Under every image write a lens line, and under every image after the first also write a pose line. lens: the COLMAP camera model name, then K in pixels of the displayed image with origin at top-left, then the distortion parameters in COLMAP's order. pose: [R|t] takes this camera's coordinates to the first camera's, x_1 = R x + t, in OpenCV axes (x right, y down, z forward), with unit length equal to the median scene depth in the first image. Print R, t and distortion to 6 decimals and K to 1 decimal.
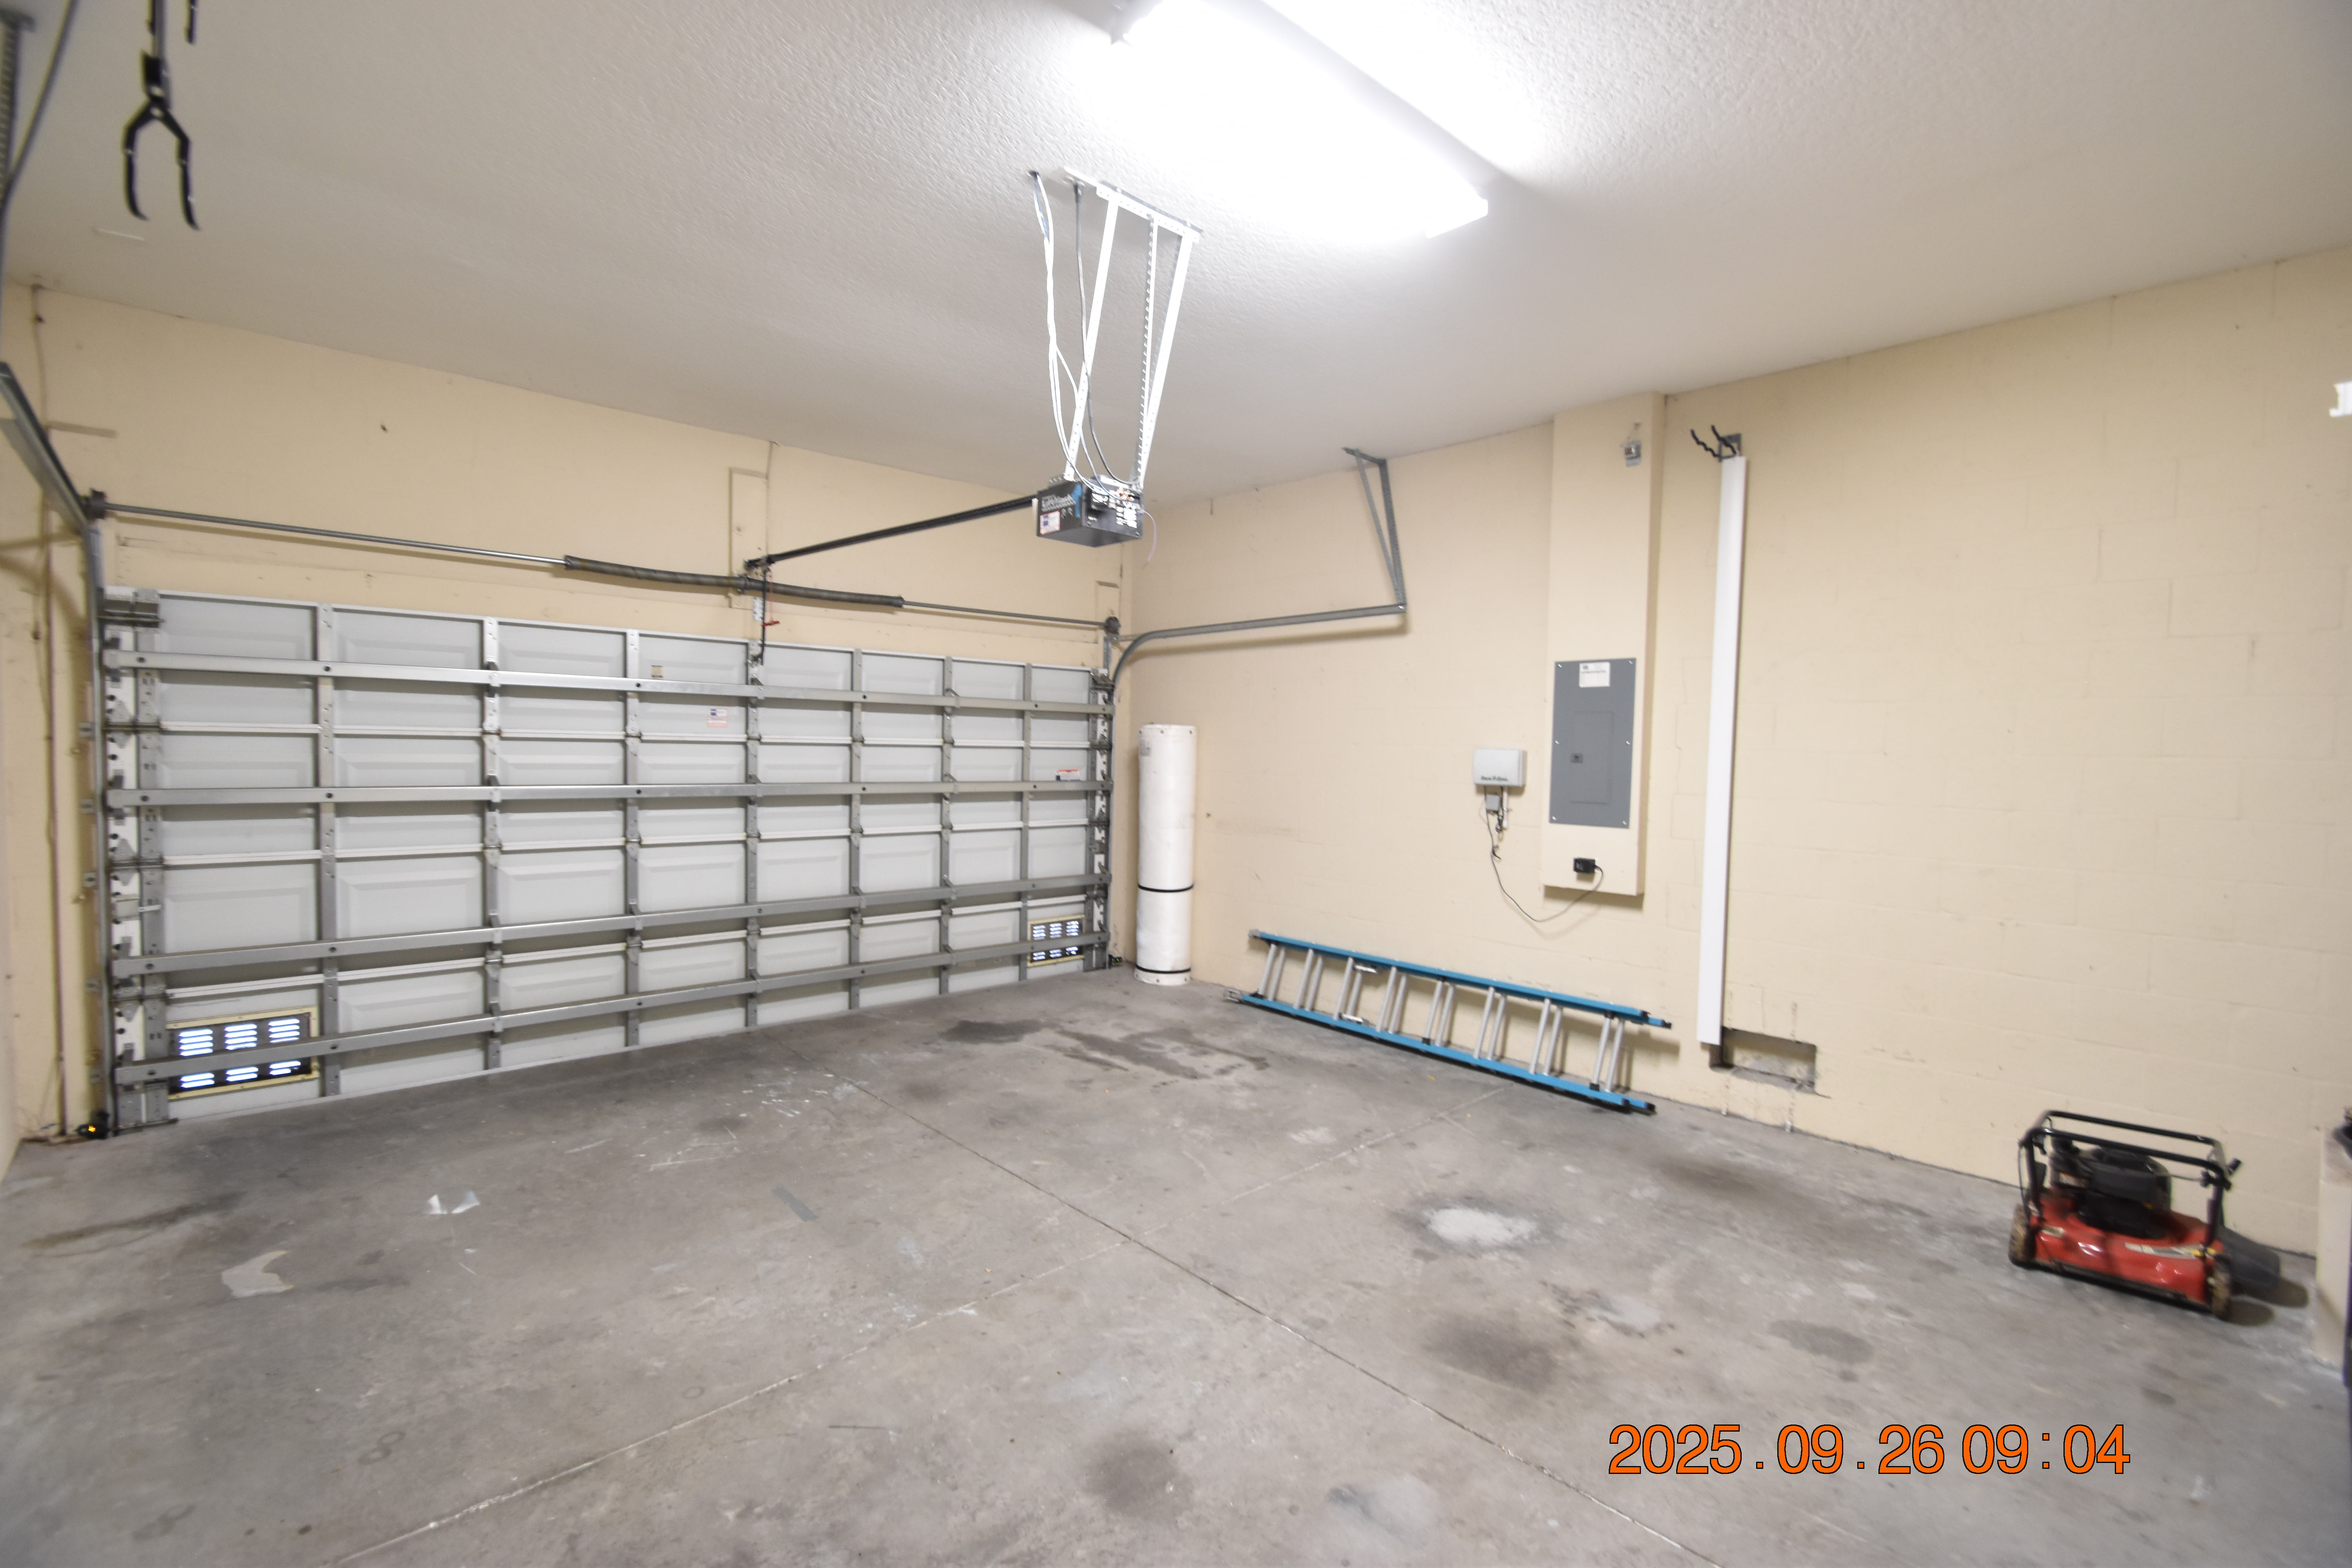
lens RADIAL K [[1030.1, 0, 1168.7], [0, 1030.1, 786.0], [0, 0, 1]] dist [0.008556, -0.013027]
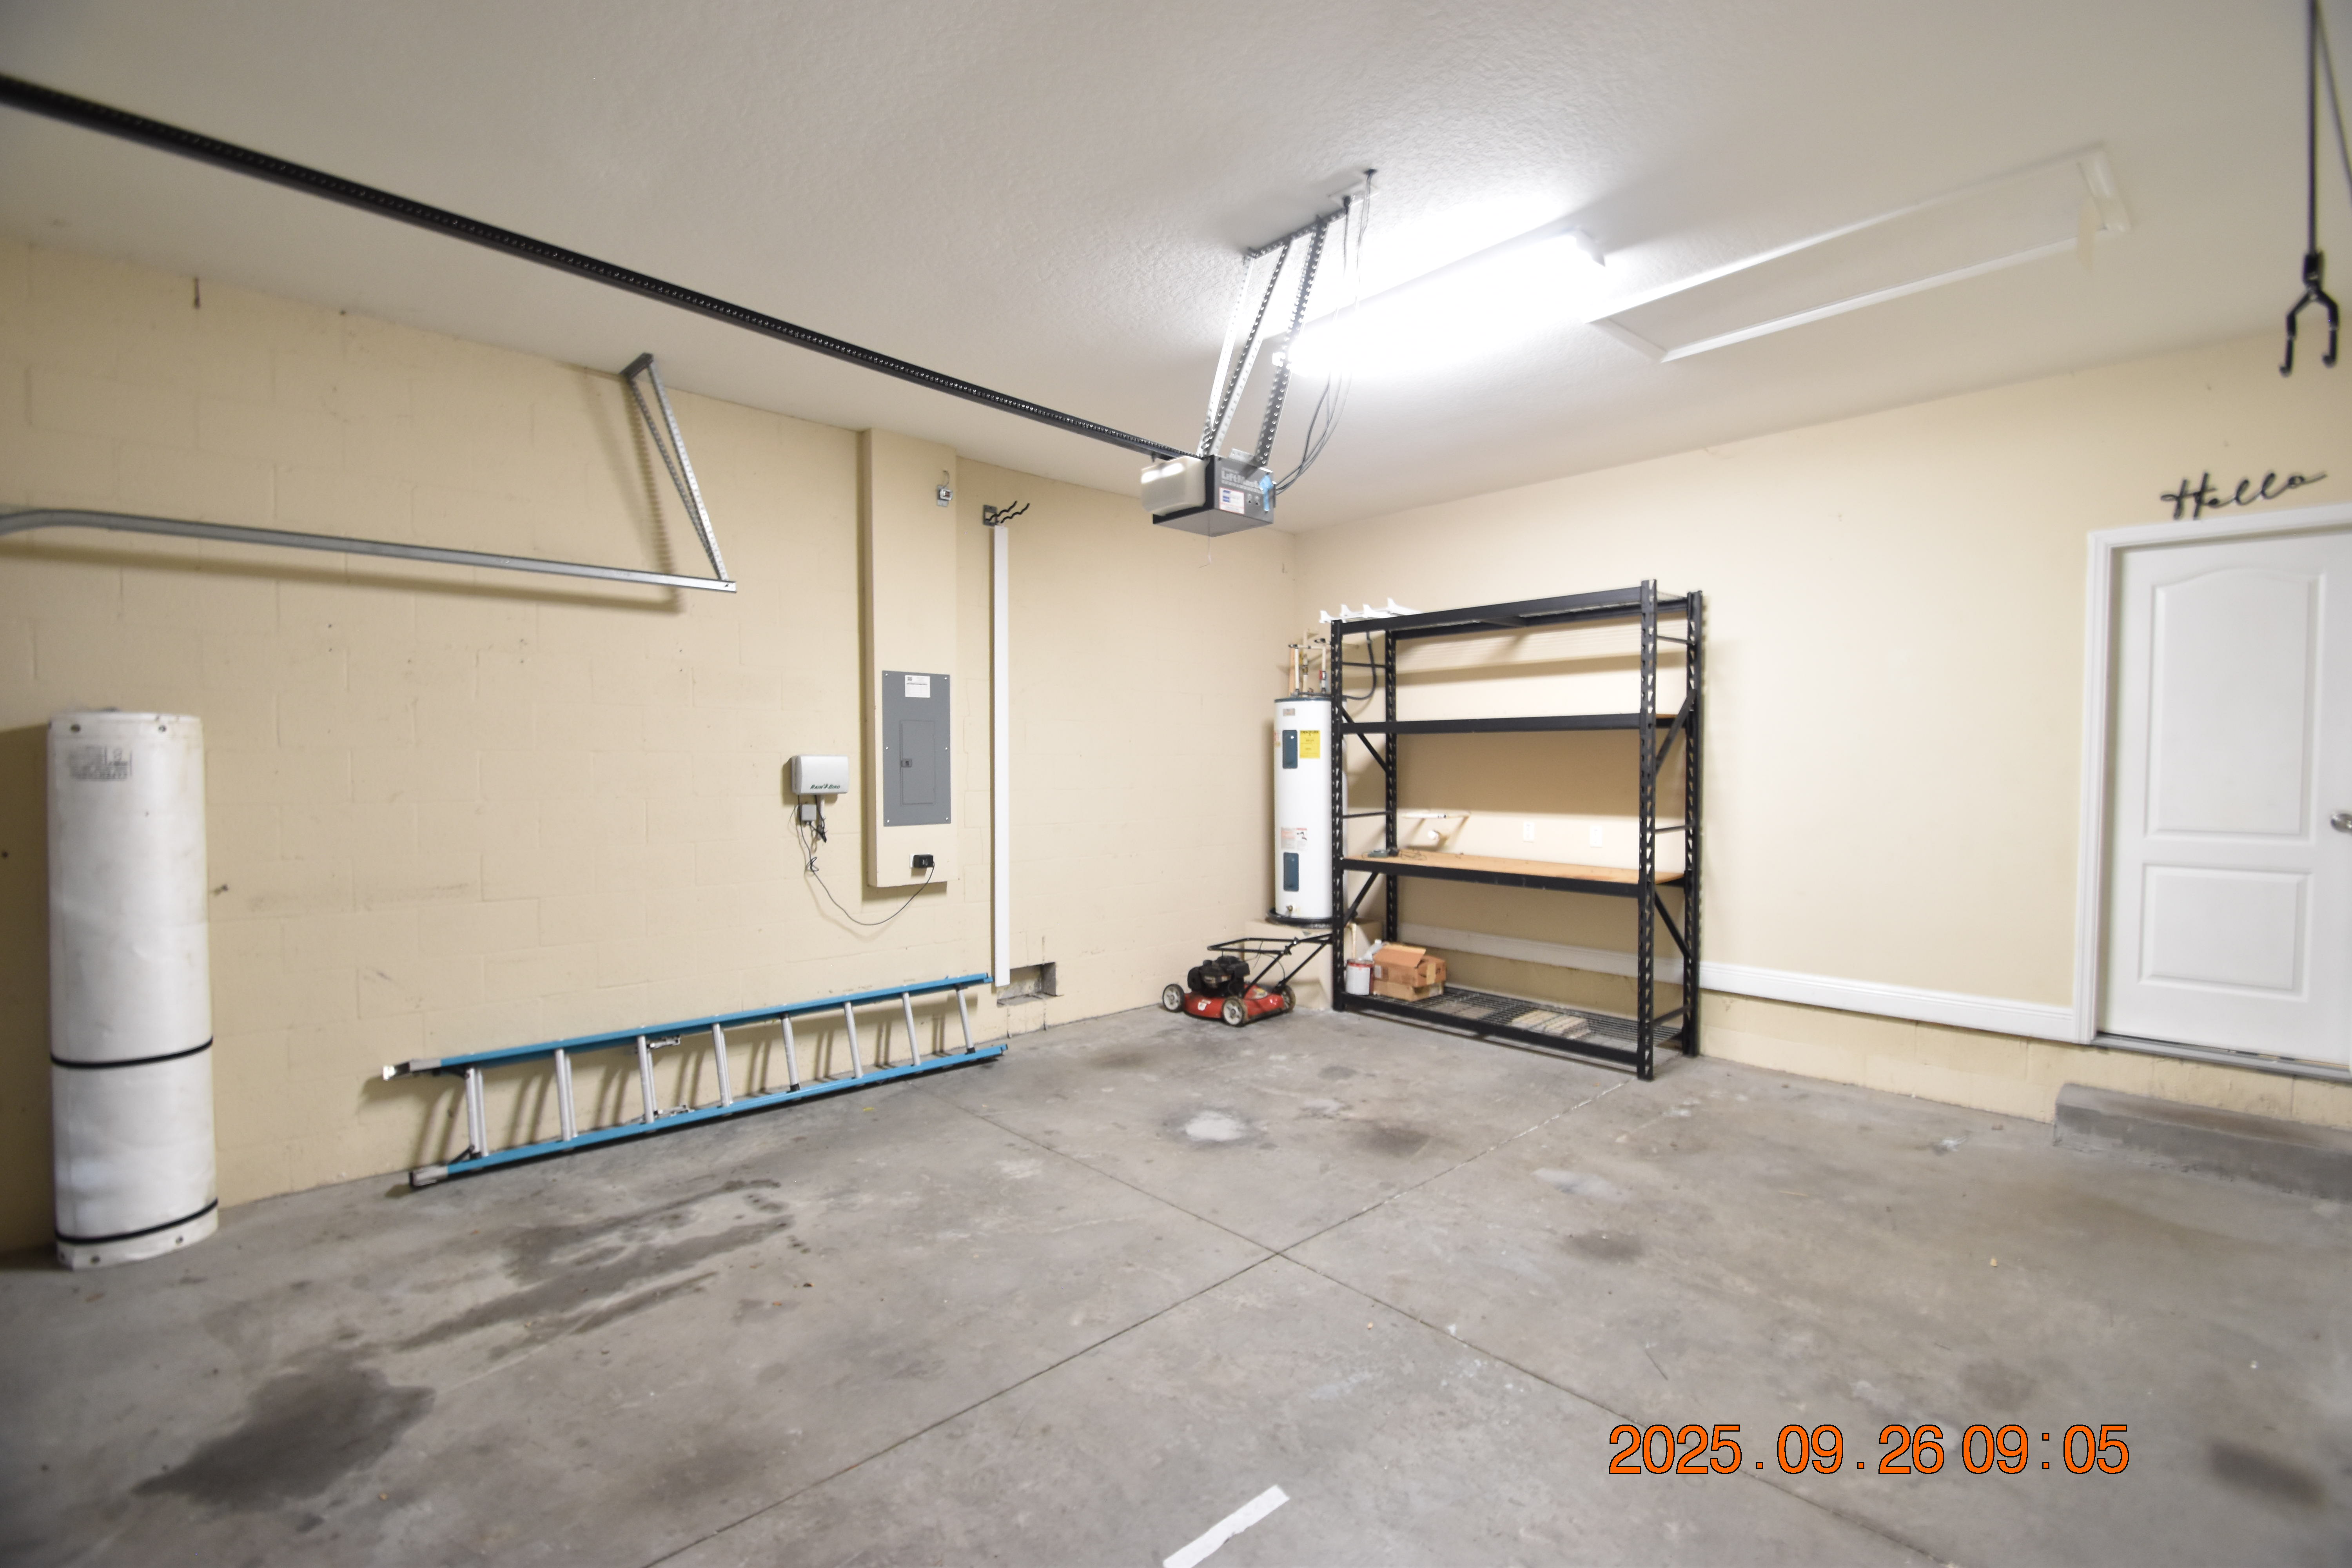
lens RADIAL K [[1030.1, 0, 1171.3], [0, 1030.1, 787.0], [0, 0, 1]] dist [0.008556, -0.013027]
pose [[-0.007475, -0.044050, 0.999001, -0.692409], [0.039553, 0.998234, 0.044312, -0.039685], [-0.999190, 0.039845, -0.005720, 0.748769]]
